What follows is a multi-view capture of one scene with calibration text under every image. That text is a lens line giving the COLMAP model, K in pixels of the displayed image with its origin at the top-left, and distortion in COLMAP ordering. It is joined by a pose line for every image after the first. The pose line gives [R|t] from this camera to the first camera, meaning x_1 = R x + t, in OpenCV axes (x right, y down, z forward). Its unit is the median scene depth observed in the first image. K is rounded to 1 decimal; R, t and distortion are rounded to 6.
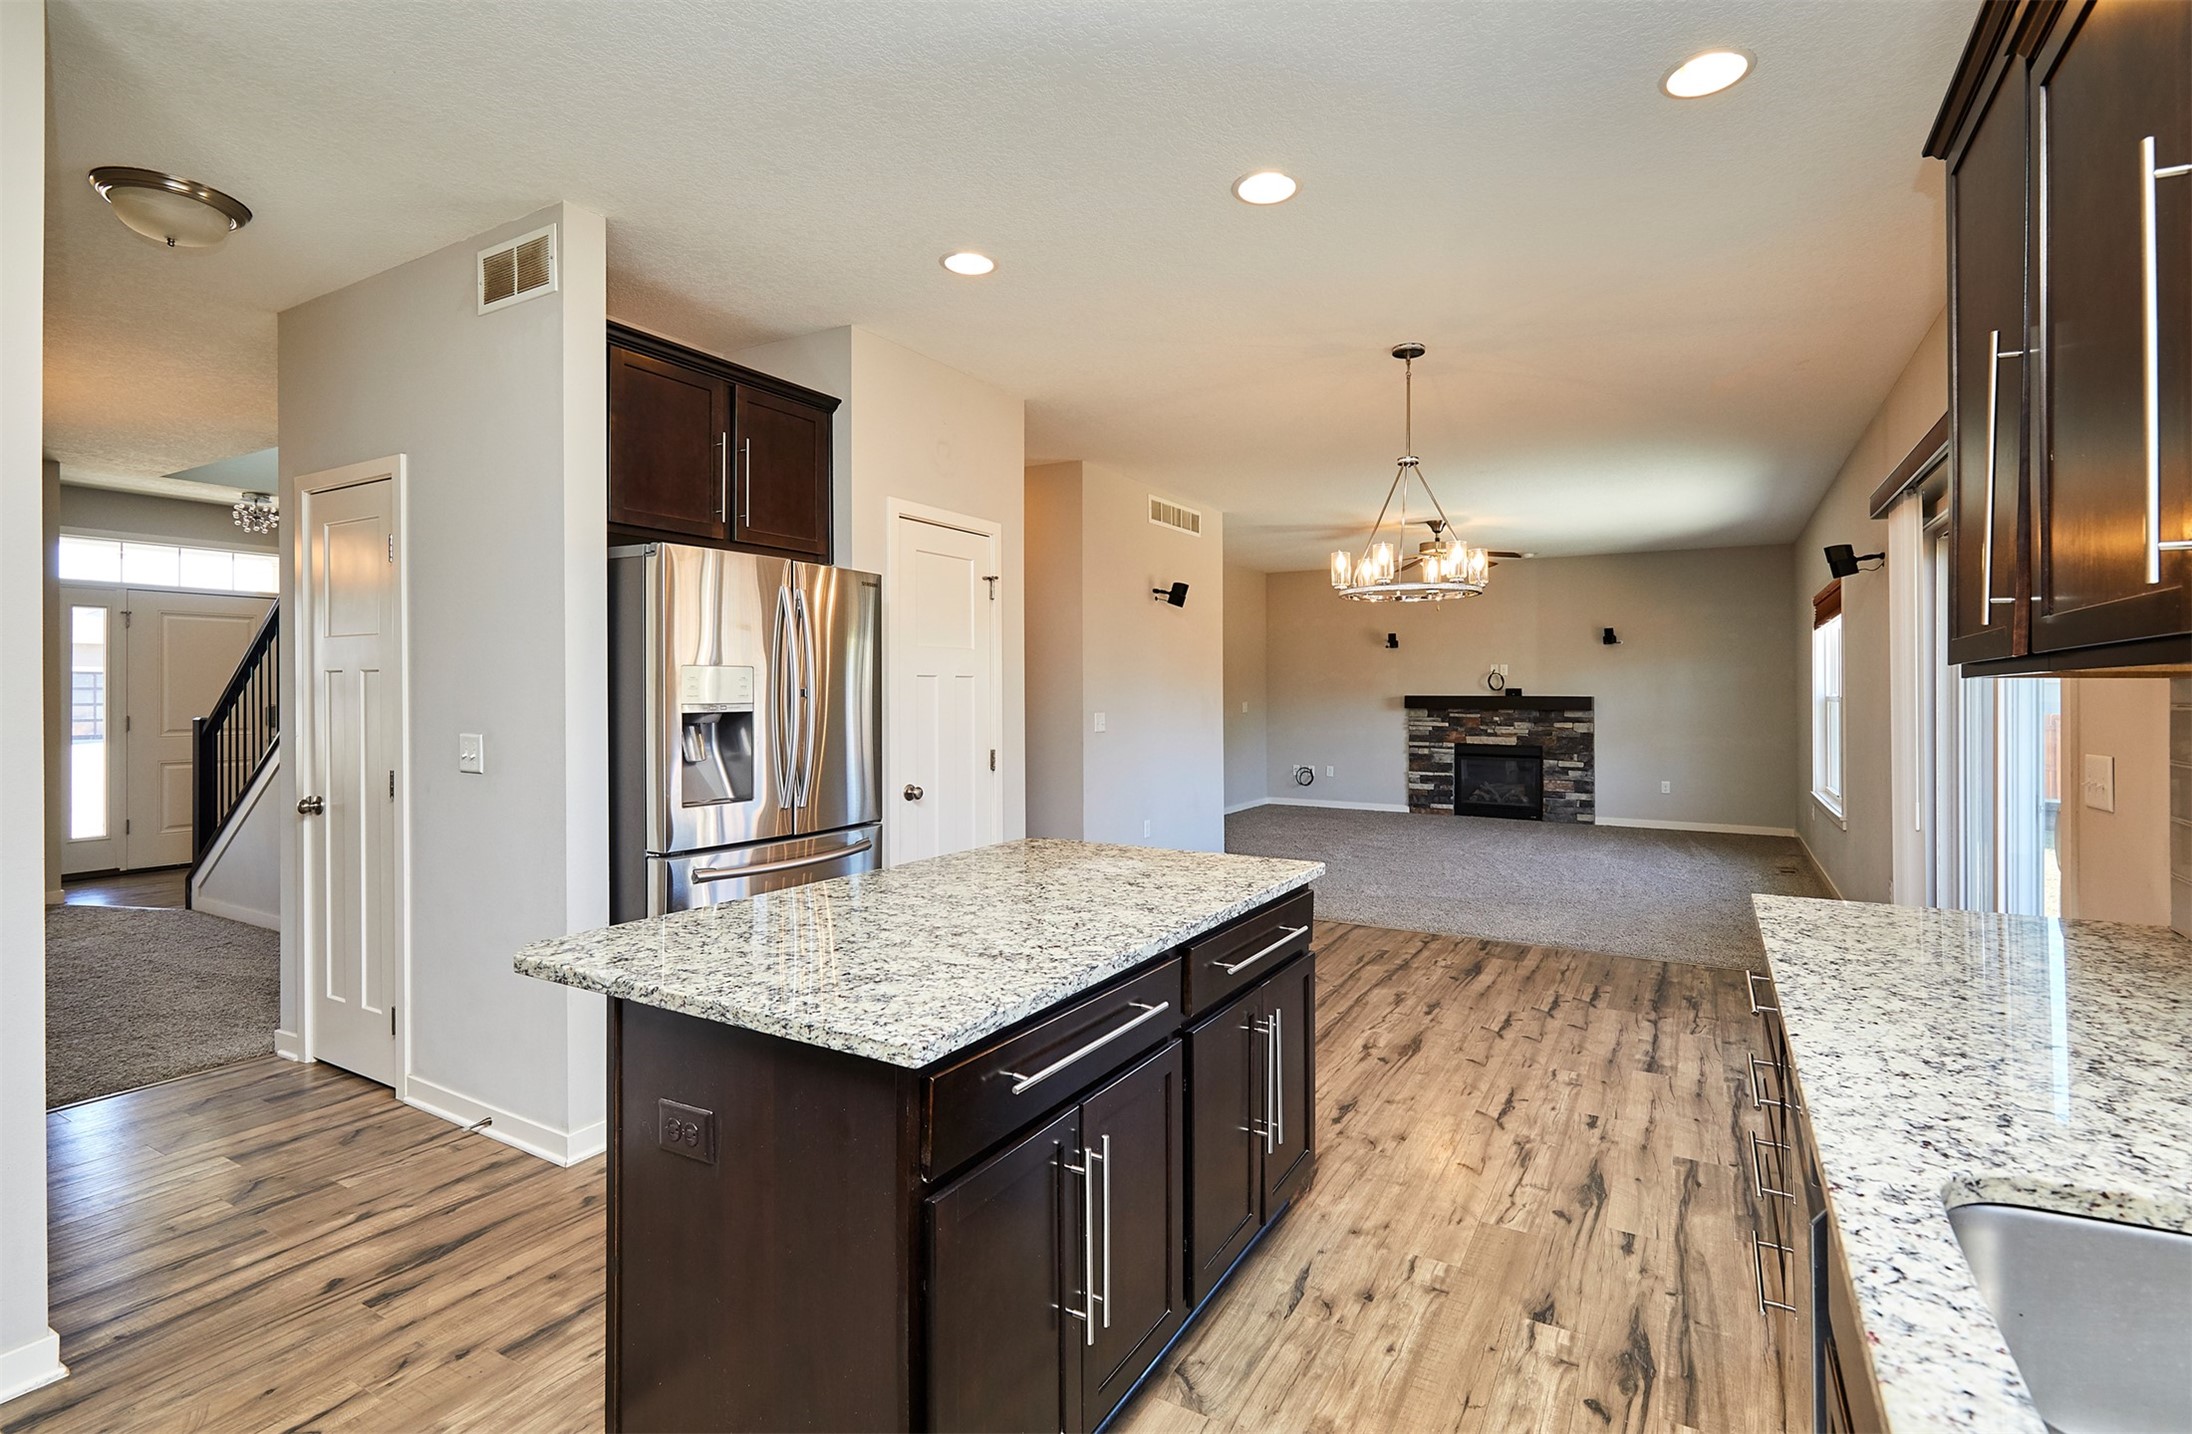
lens RADIAL K [[992.9, 0, 1145.1], [0, 992.9, 676.9], [0, 0, 1]] dist [-0.000055, -0.000017]
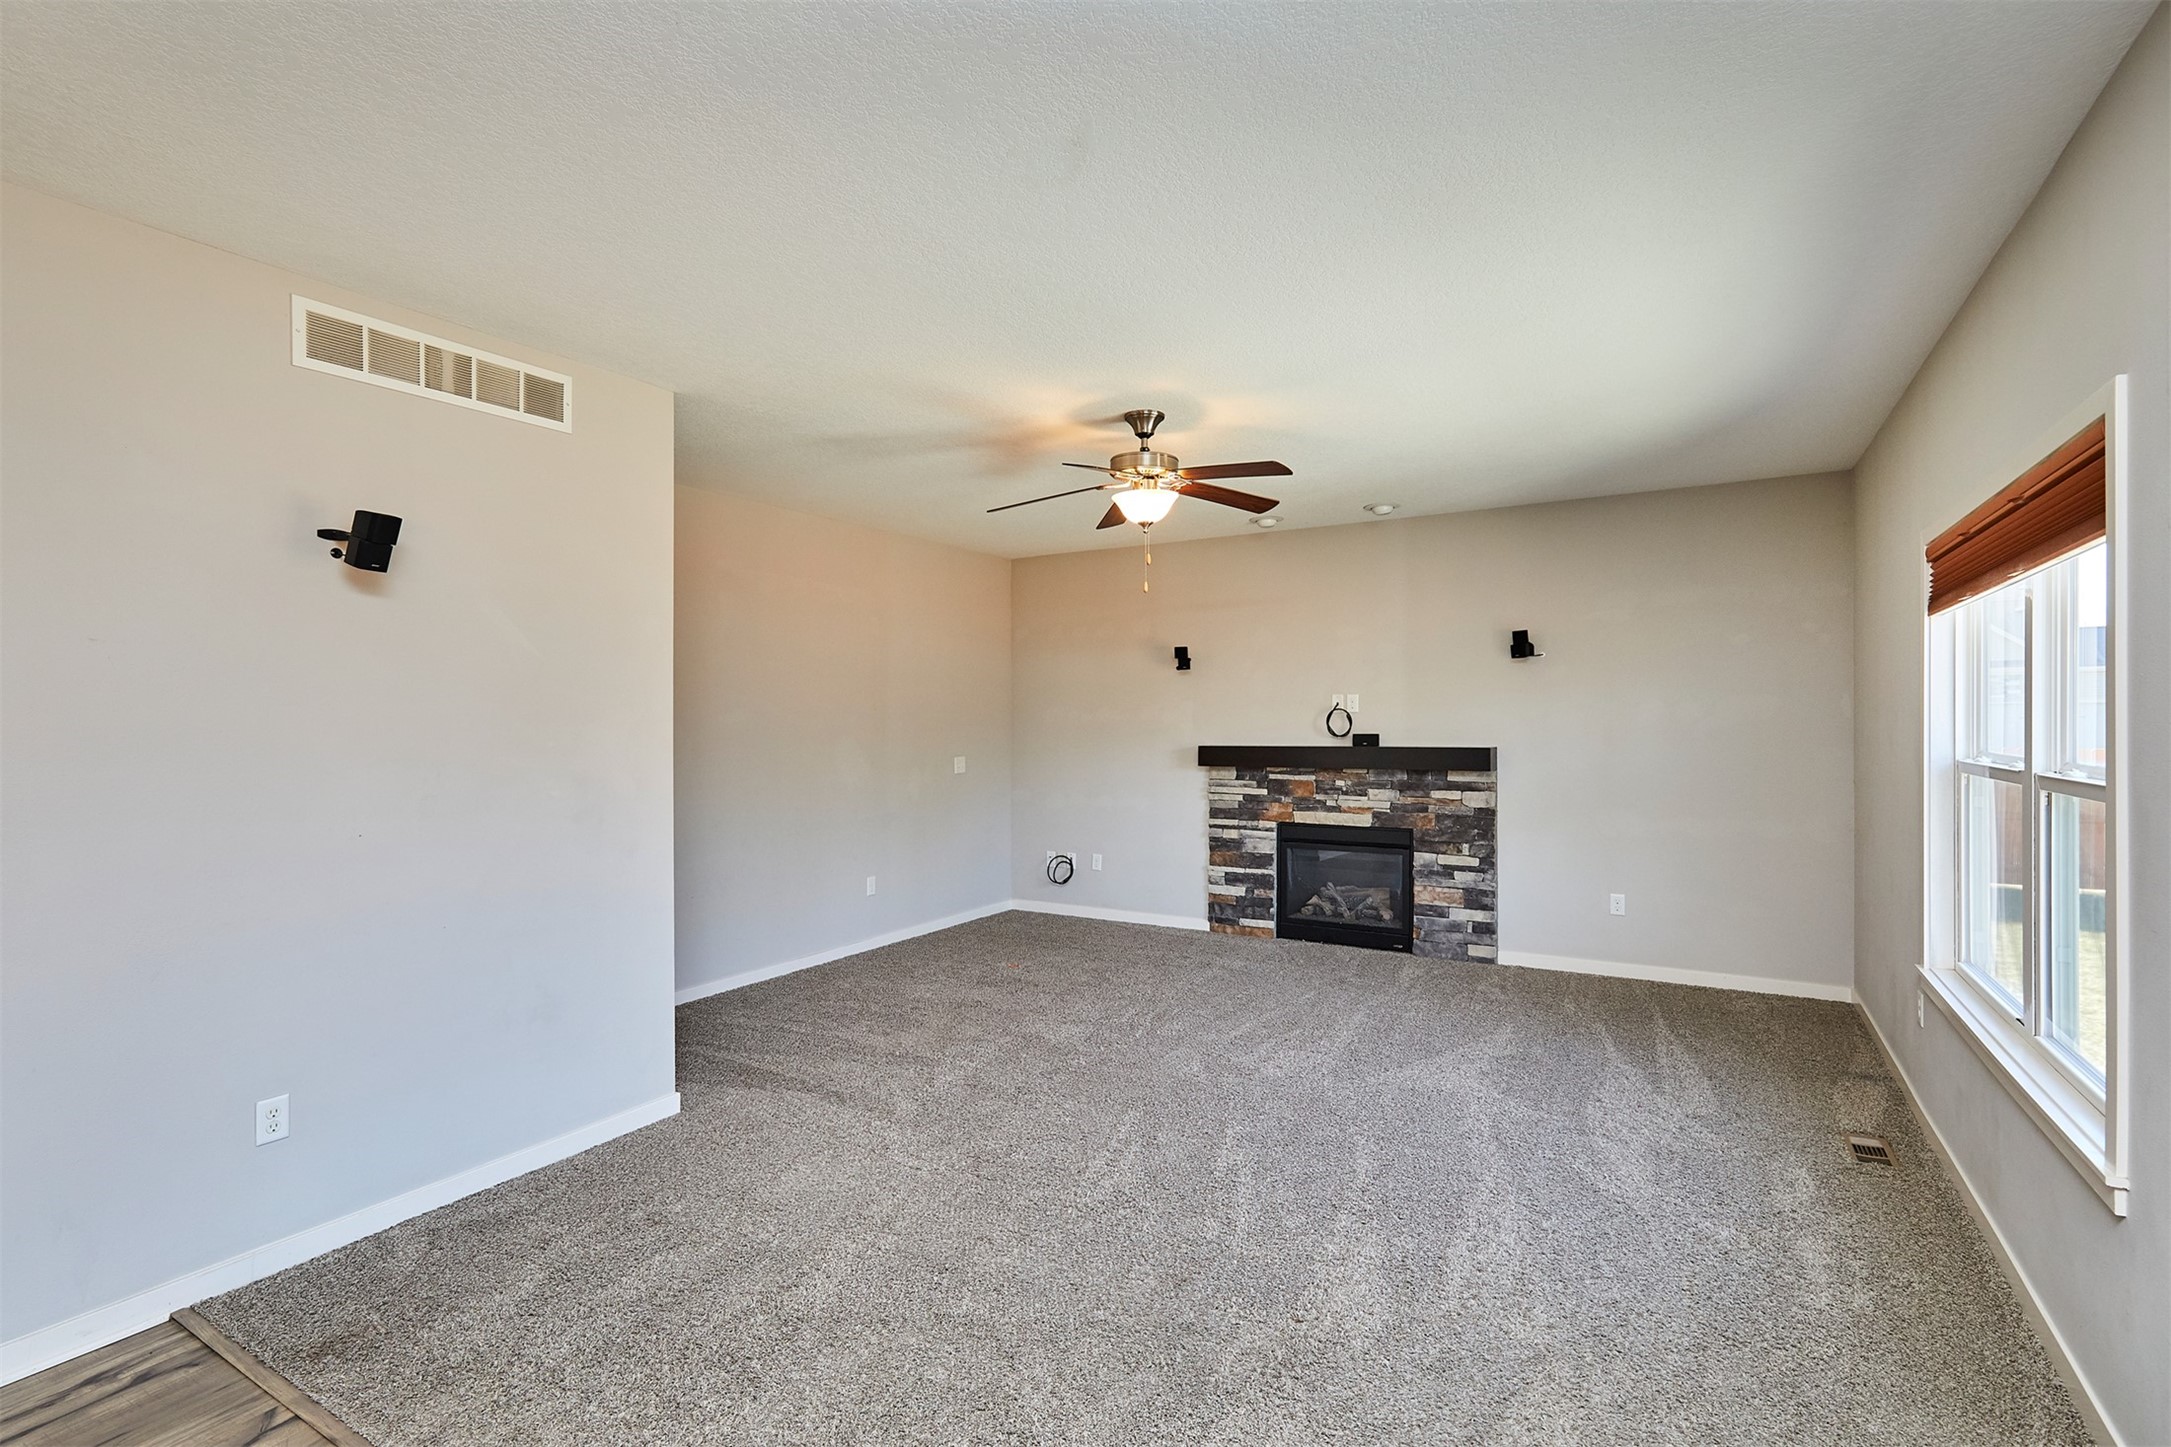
lens RADIAL K [[997.1, 0, 1087.6], [0, 997.1, 729.7], [0, 0, 1]] dist [0.004295, 0.001576]
pose [[0.999446, -0.011414, -0.031263, 0.219765], [0.012147, 0.999654, 0.023347, -0.007230], [0.030986, -0.023713, 0.999238, 0.385263]]
